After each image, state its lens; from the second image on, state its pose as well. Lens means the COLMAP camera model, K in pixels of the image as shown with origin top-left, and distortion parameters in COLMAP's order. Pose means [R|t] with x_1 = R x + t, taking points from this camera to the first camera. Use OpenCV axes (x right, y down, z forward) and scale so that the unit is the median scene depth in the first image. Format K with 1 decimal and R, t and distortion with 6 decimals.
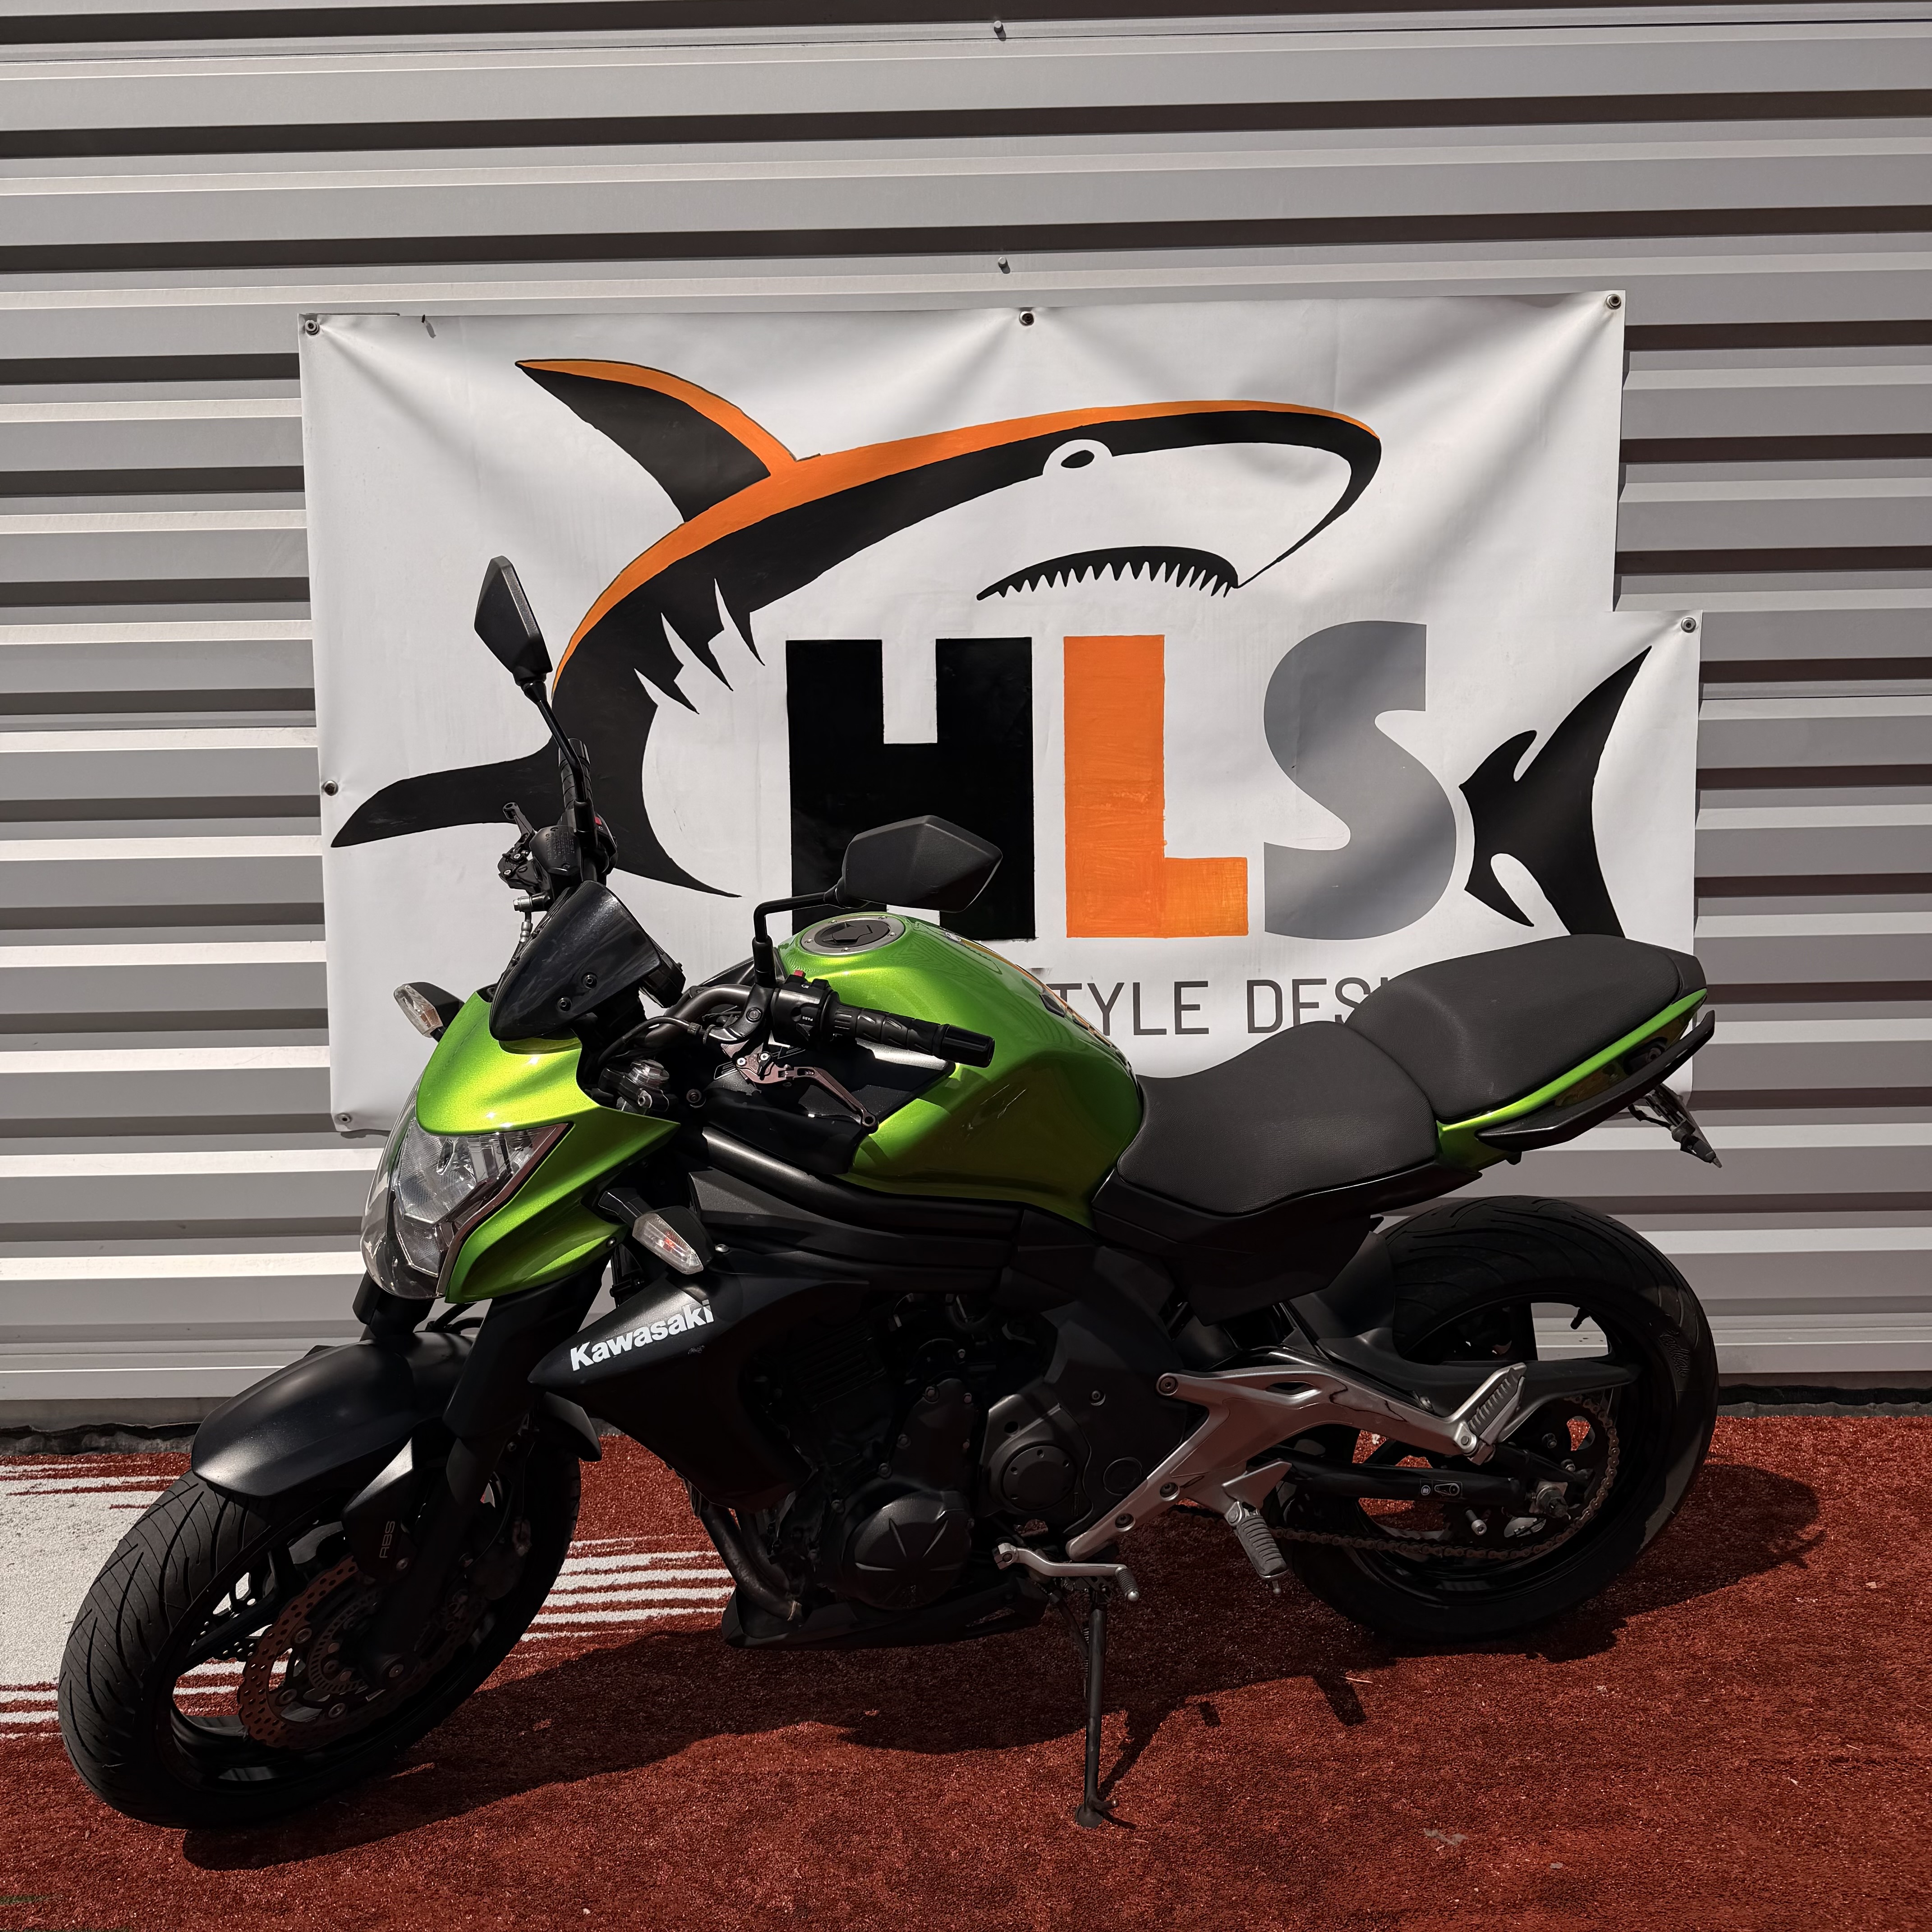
lens RADIAL K [[1861.1, 0, 951.5], [0, 1861.1, 932.1], [0, 0, 1]] dist [-0.009966, 0.000000]
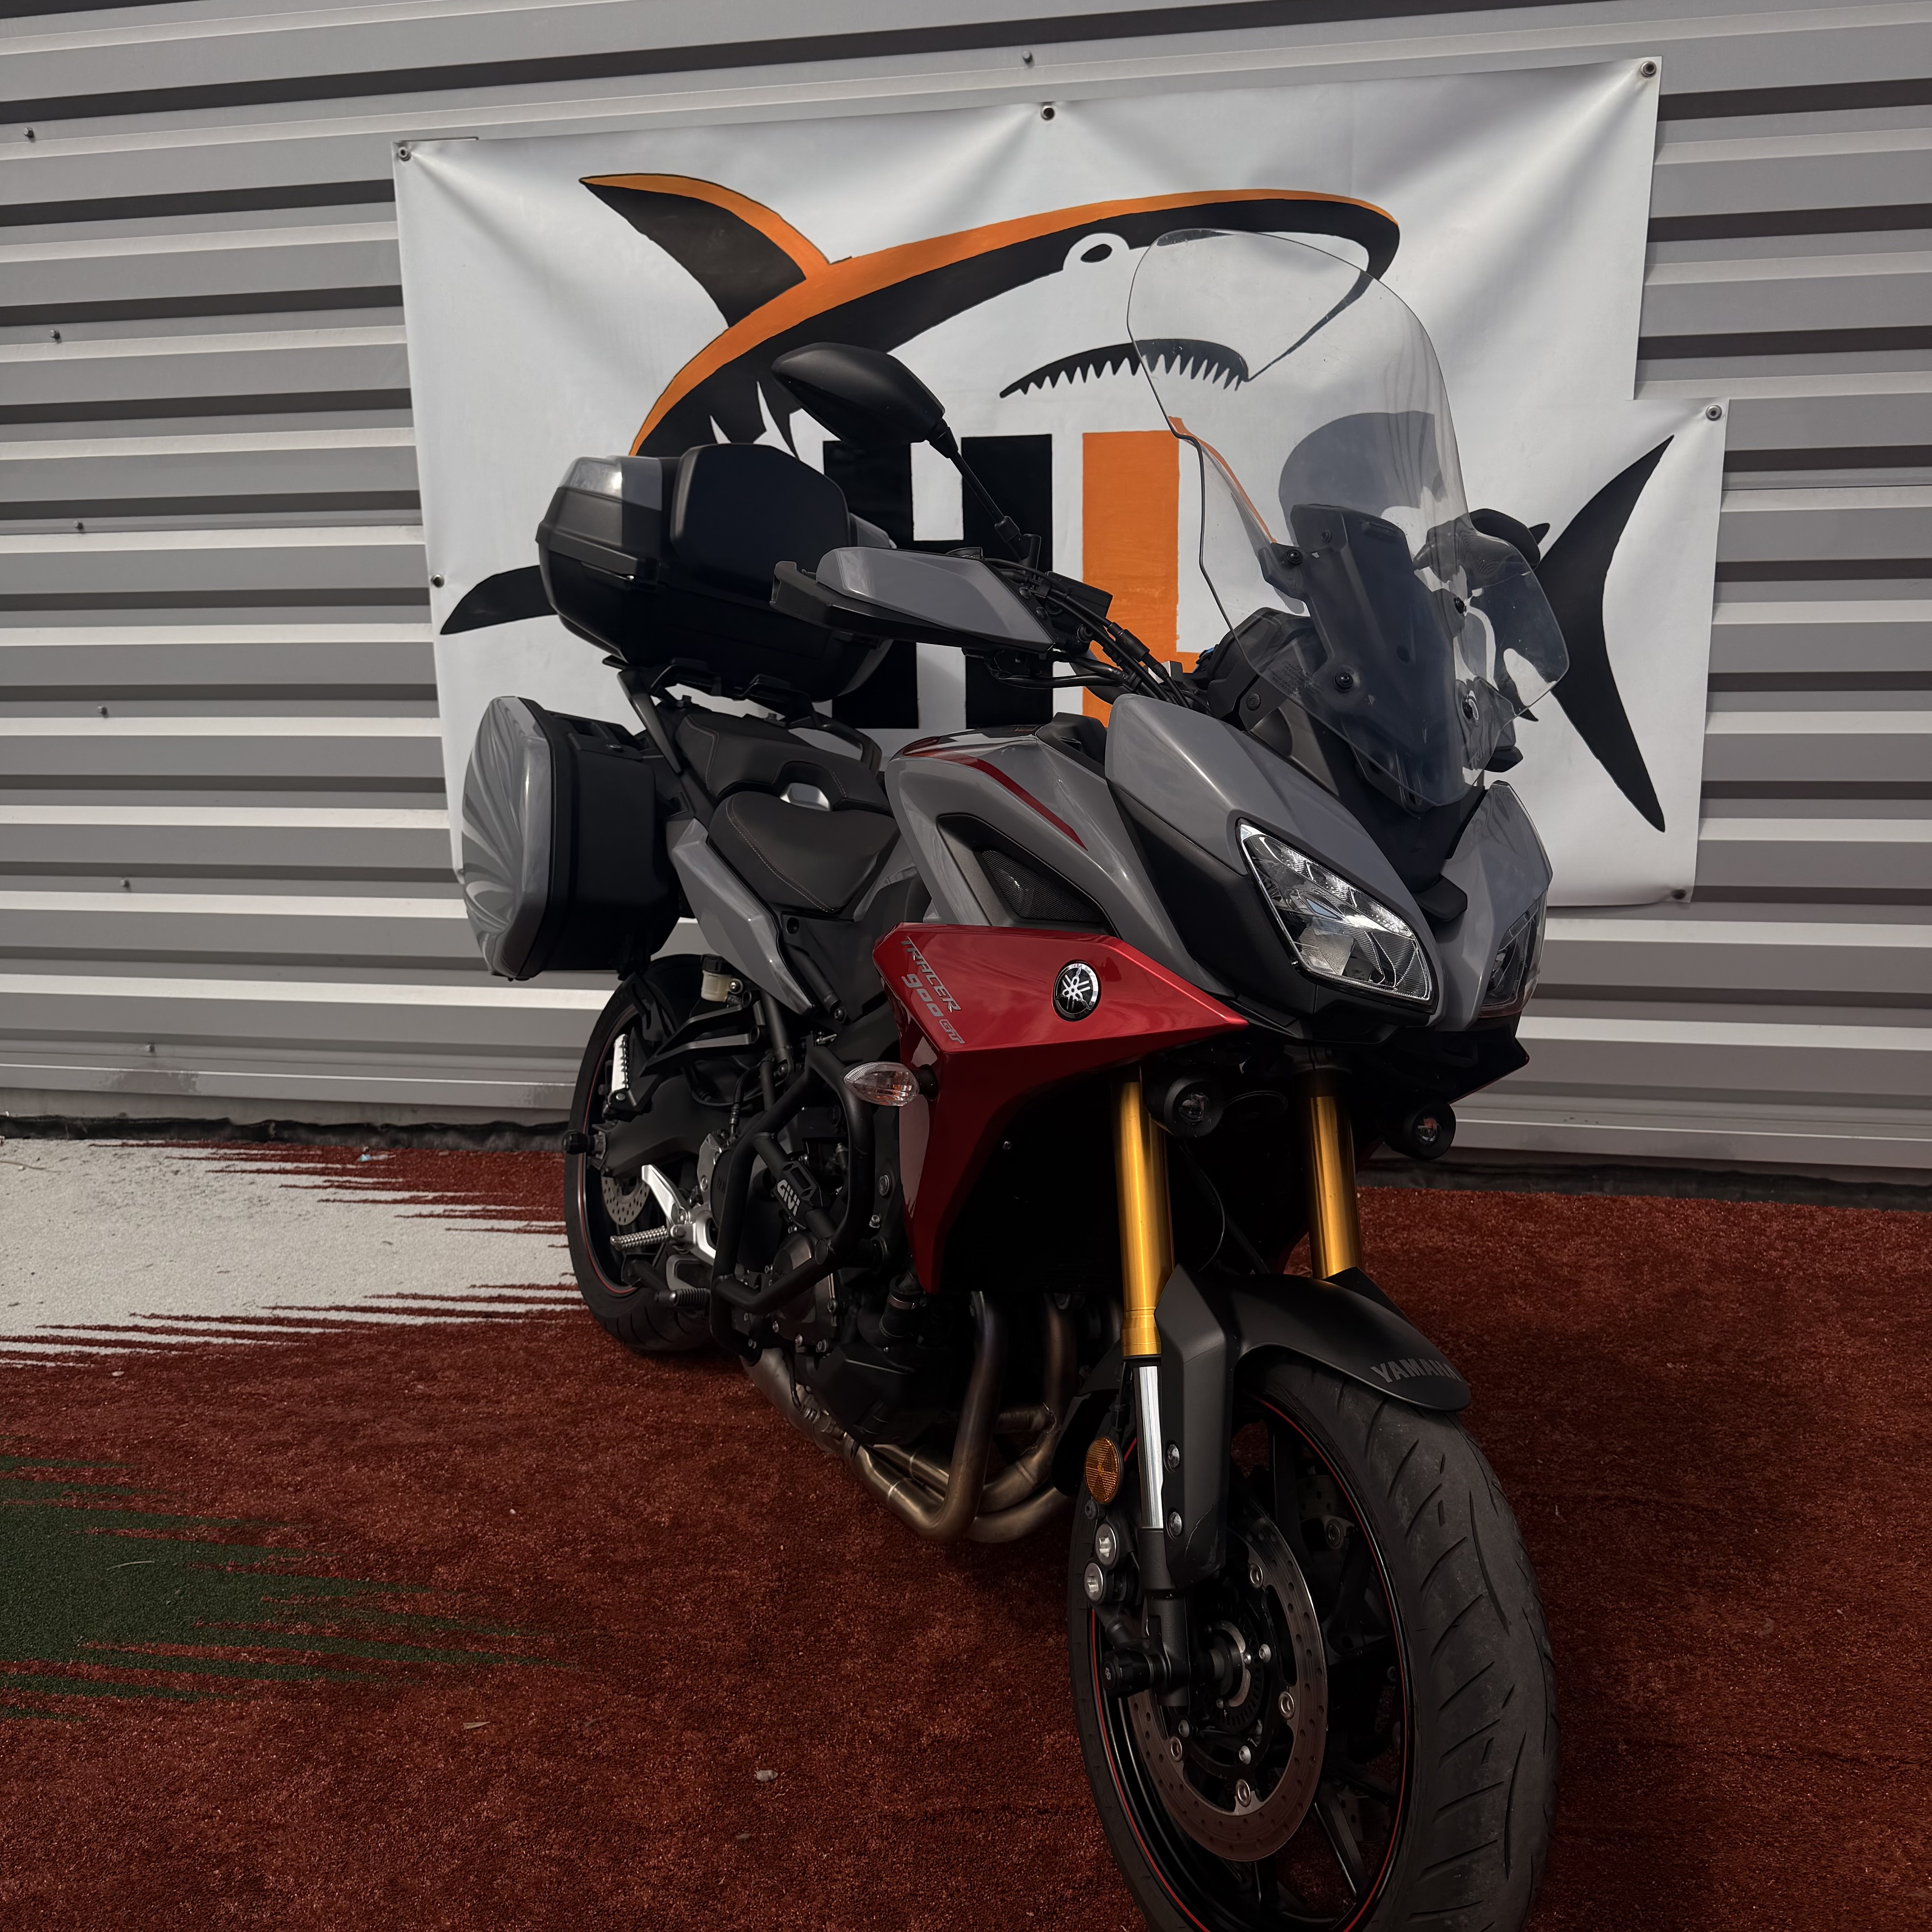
lens RADIAL K [[1861.1, 0, 970.5], [0, 1861.1, 972.0], [0, 0, 1]] dist [-0.009966, 0.000000]
pose [[0.981553, 0.040318, -0.186893, 0.207639], [-0.011124, 0.987900, 0.154696, -0.021219], [0.190868, -0.149763, 0.970124, -0.070306]]
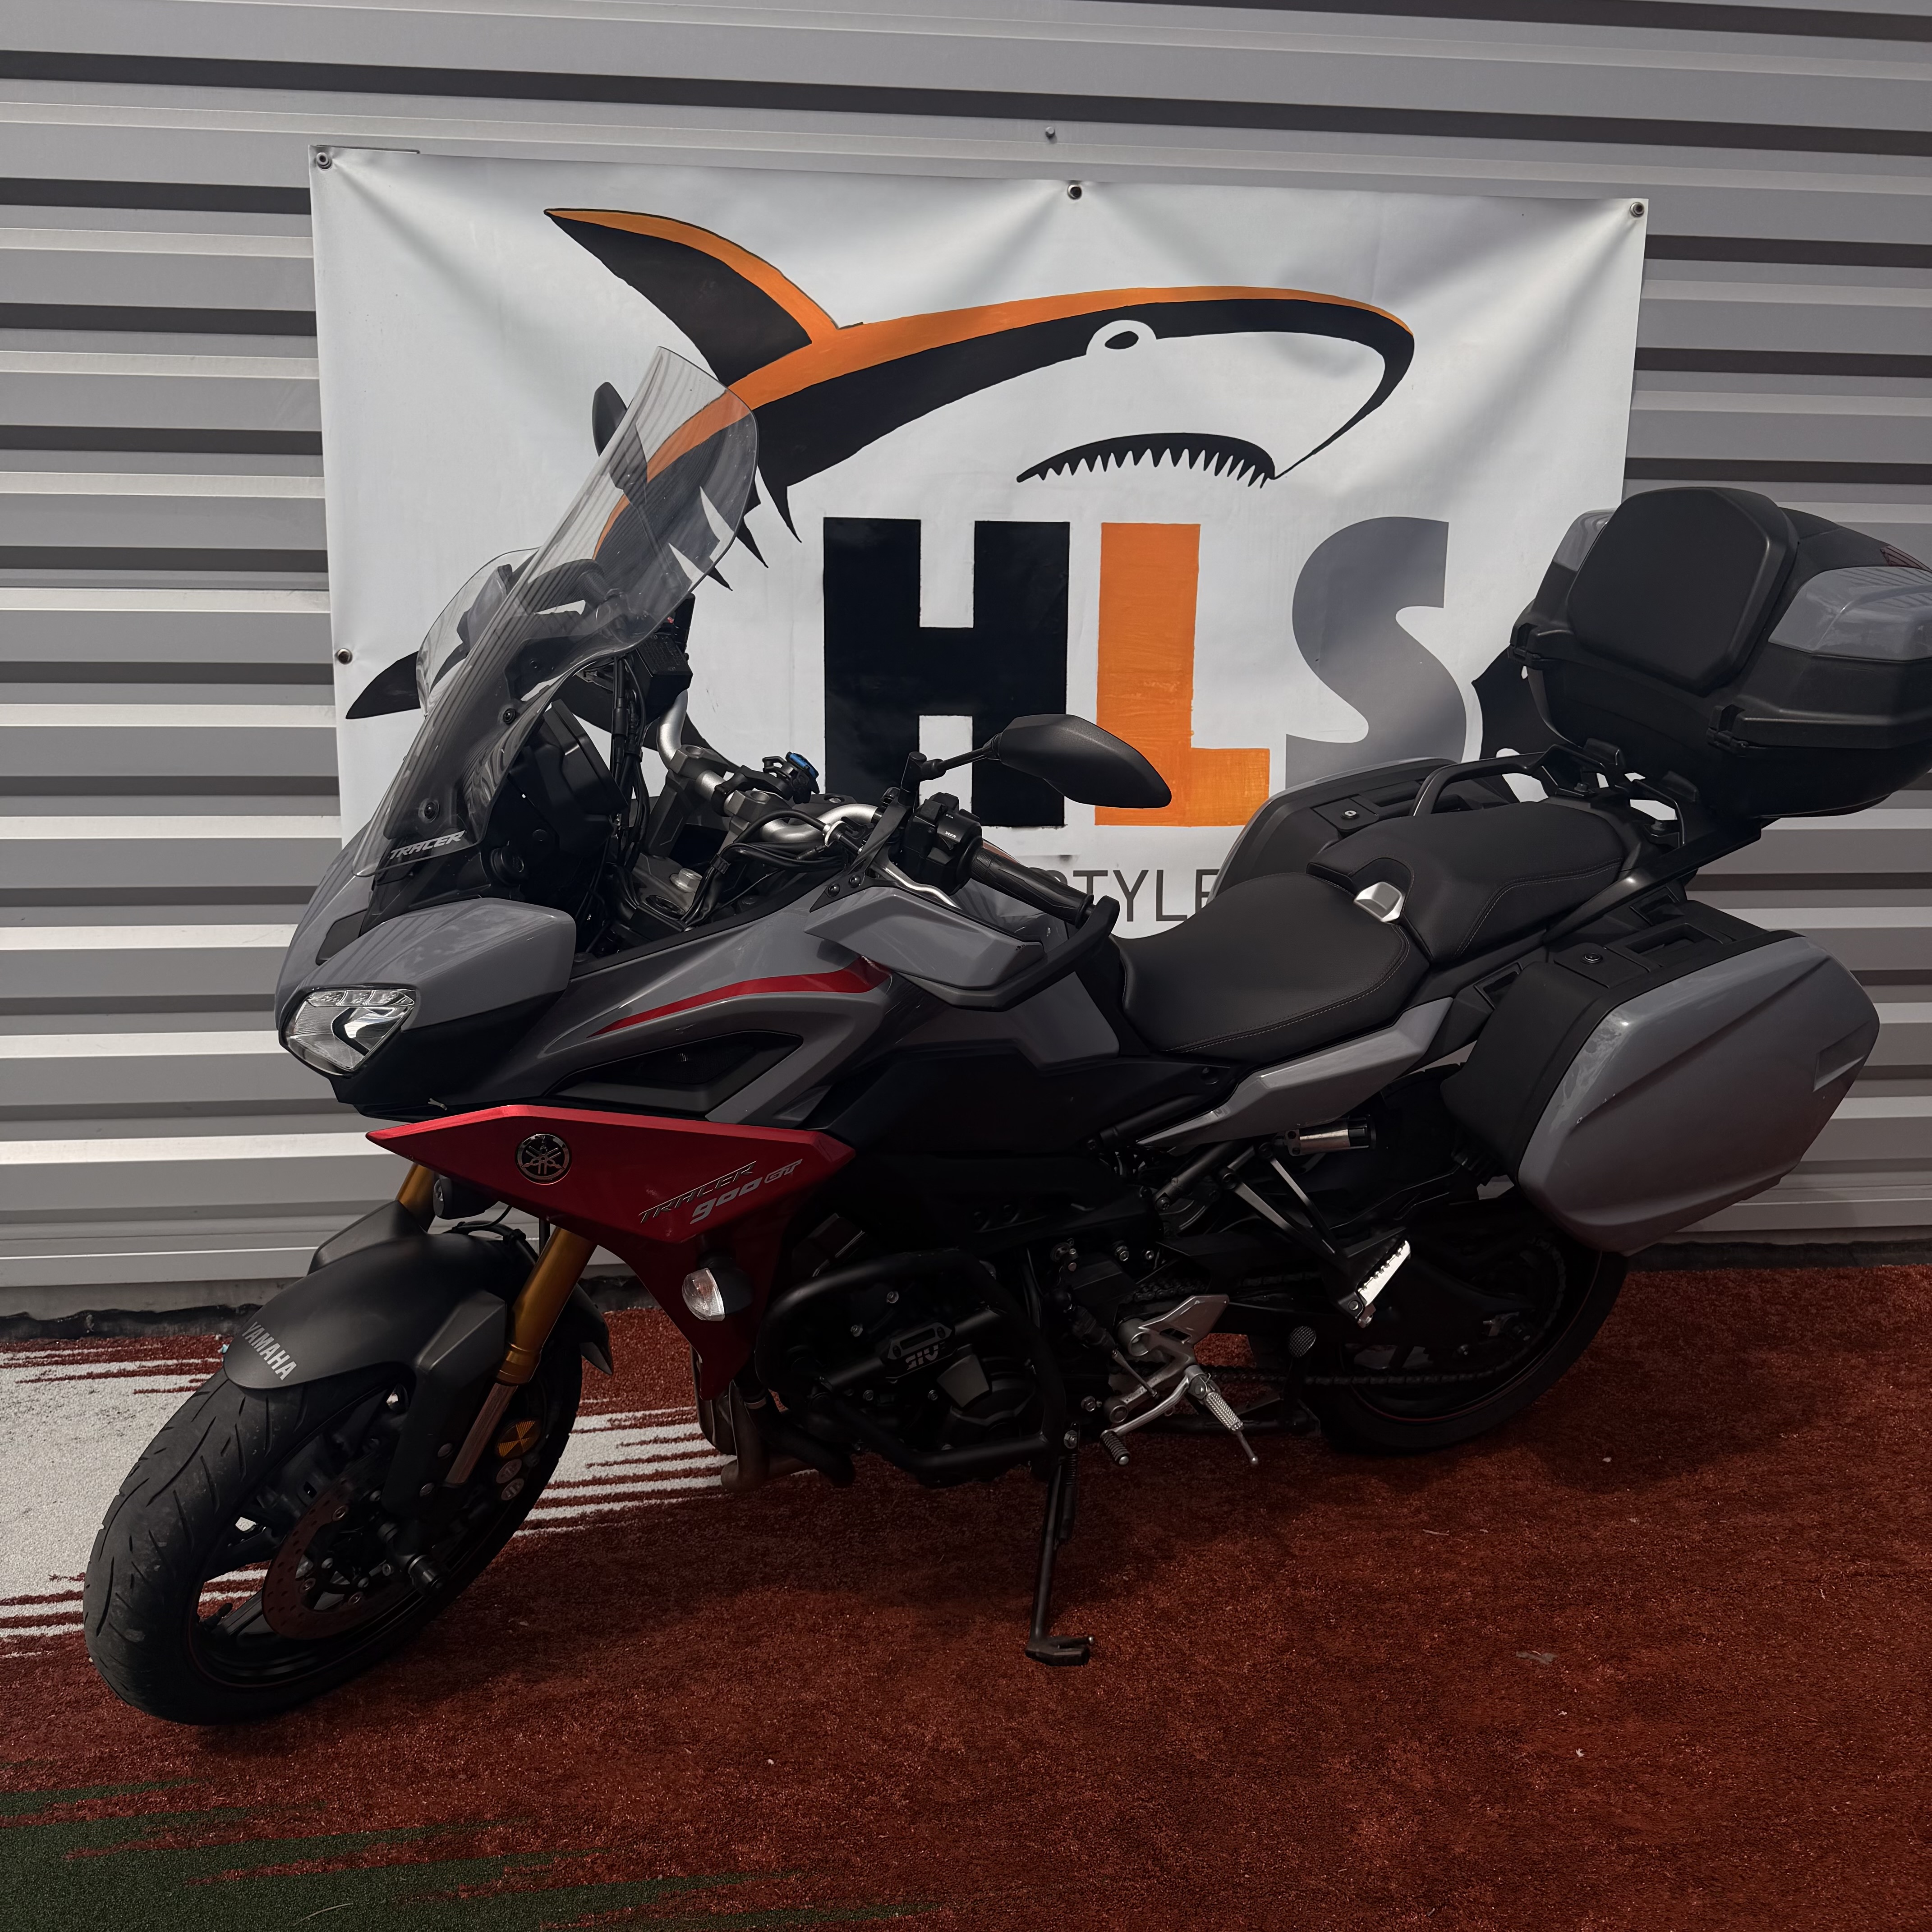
lens RADIAL K [[1861.1, 0, 974.9], [0, 1861.1, 974.0], [0, 0, 1]] dist [-0.009966, 0.000000]
pose [[0.991556, 0.002624, 0.129653, -0.137916], [-0.015388, 0.995112, 0.097546, -0.013142], [-0.128763, -0.098717, 0.986750, -0.005921]]
